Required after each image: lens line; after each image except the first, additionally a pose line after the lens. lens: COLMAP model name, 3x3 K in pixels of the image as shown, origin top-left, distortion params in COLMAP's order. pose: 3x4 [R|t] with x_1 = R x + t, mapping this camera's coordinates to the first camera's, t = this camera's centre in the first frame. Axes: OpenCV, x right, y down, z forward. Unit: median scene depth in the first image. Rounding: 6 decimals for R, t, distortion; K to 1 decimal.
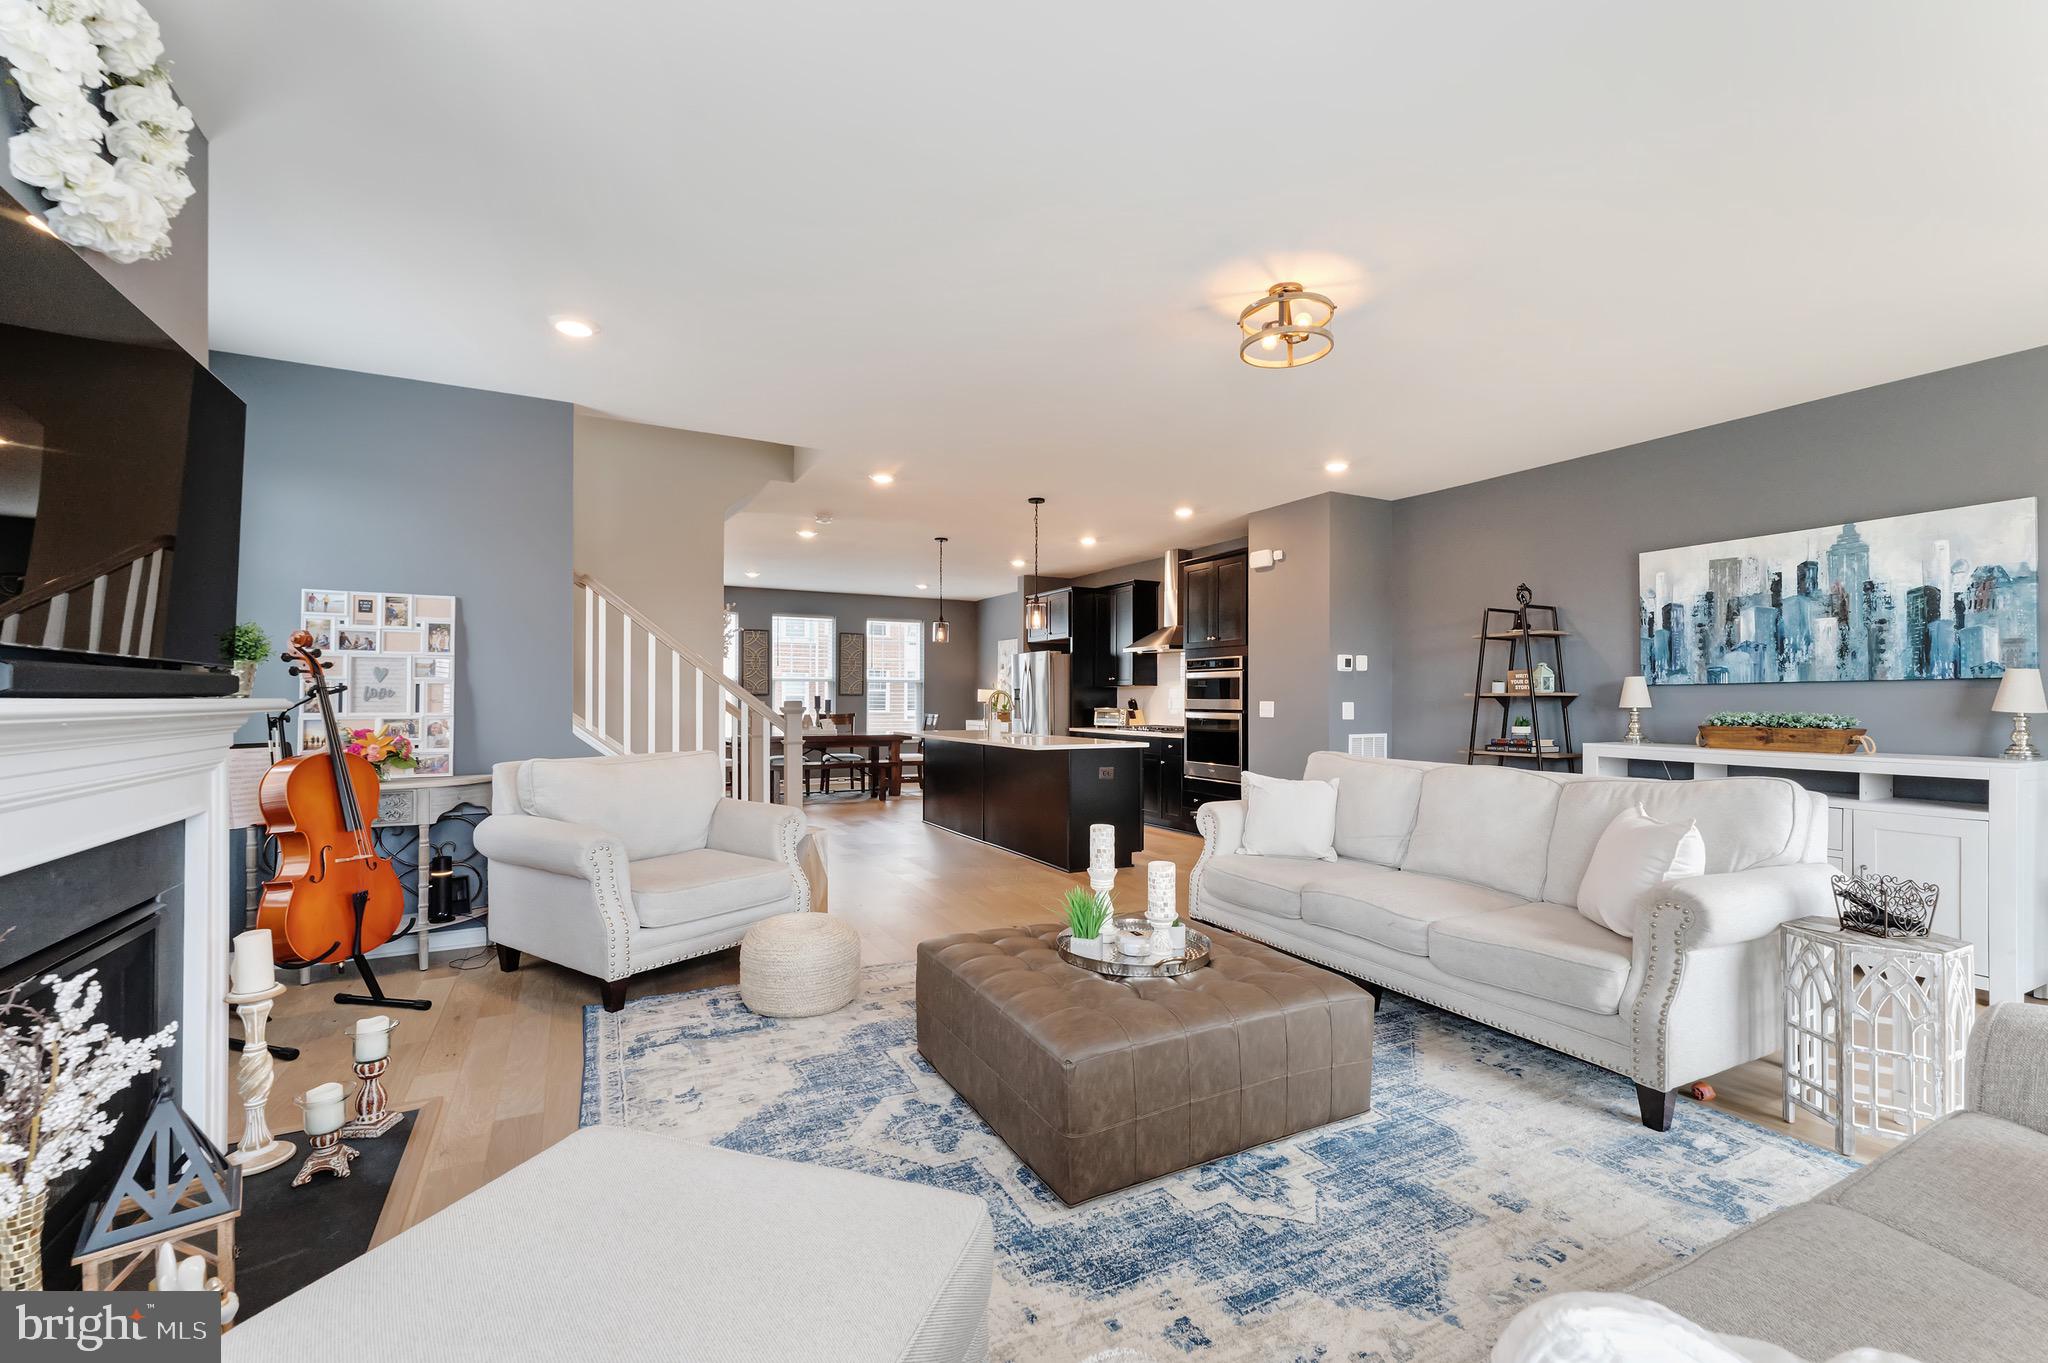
lens RADIAL K [[846.3, 0, 1026.7], [0, 846.3, 701.4], [0, 0, 1]] dist [0.001393, 0.000109]
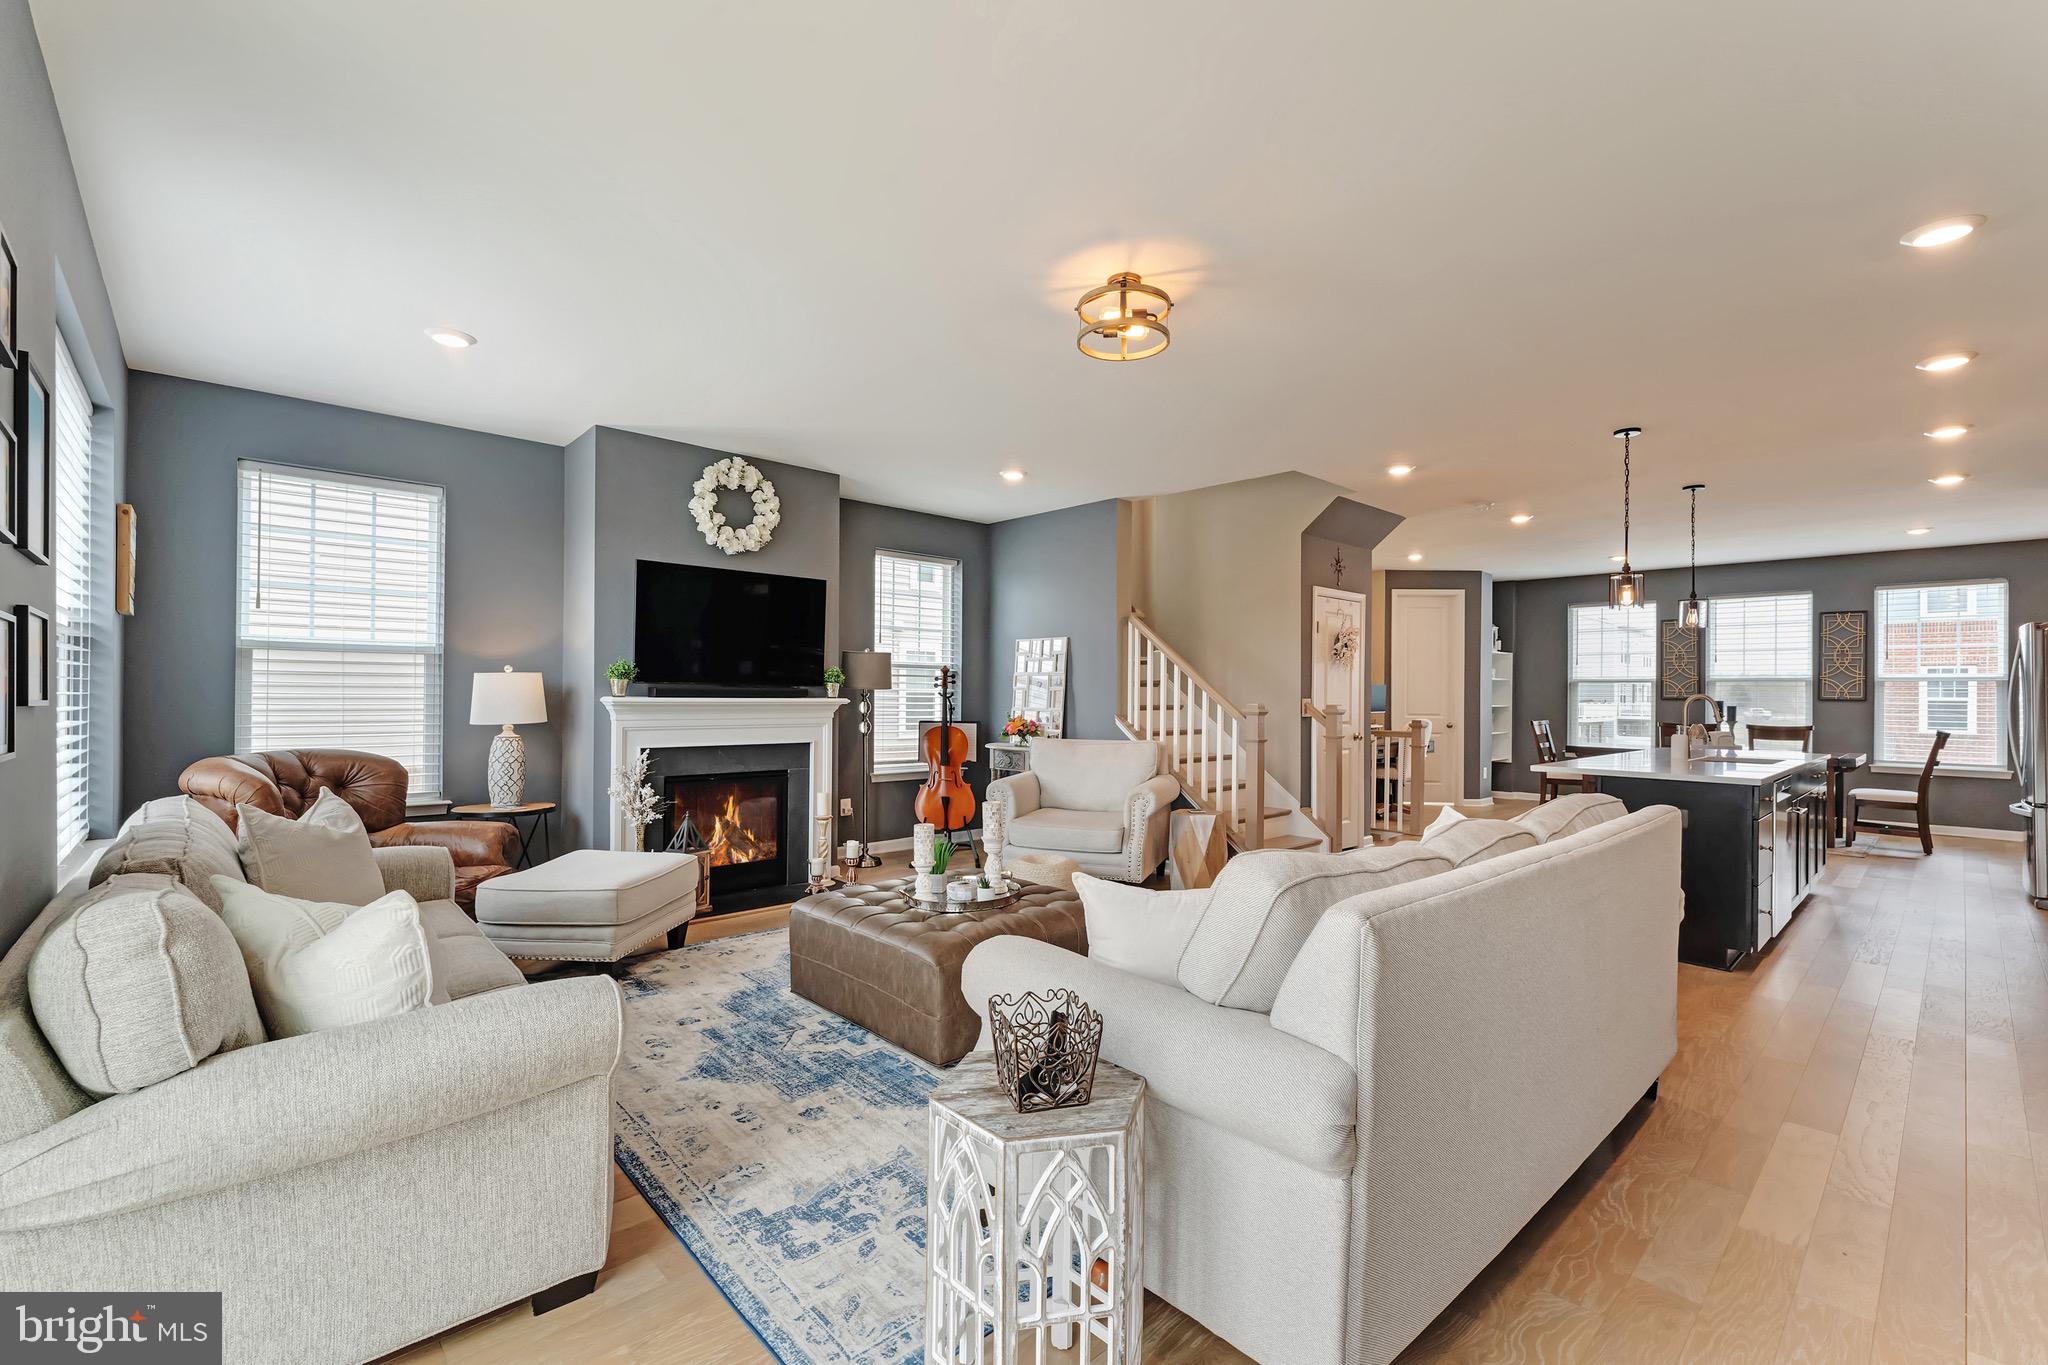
lens RADIAL K [[890.6, 0, 1031.5], [0, 890.6, 691.6], [0, 0, 1]] dist [-0.001550, -0.000111]
pose [[0.264862, -0.005246, -0.964272, 0.908351], [-0.010919, 0.999905, -0.008439, -0.004327], [0.964224, 0.012764, 0.264780, 0.458273]]
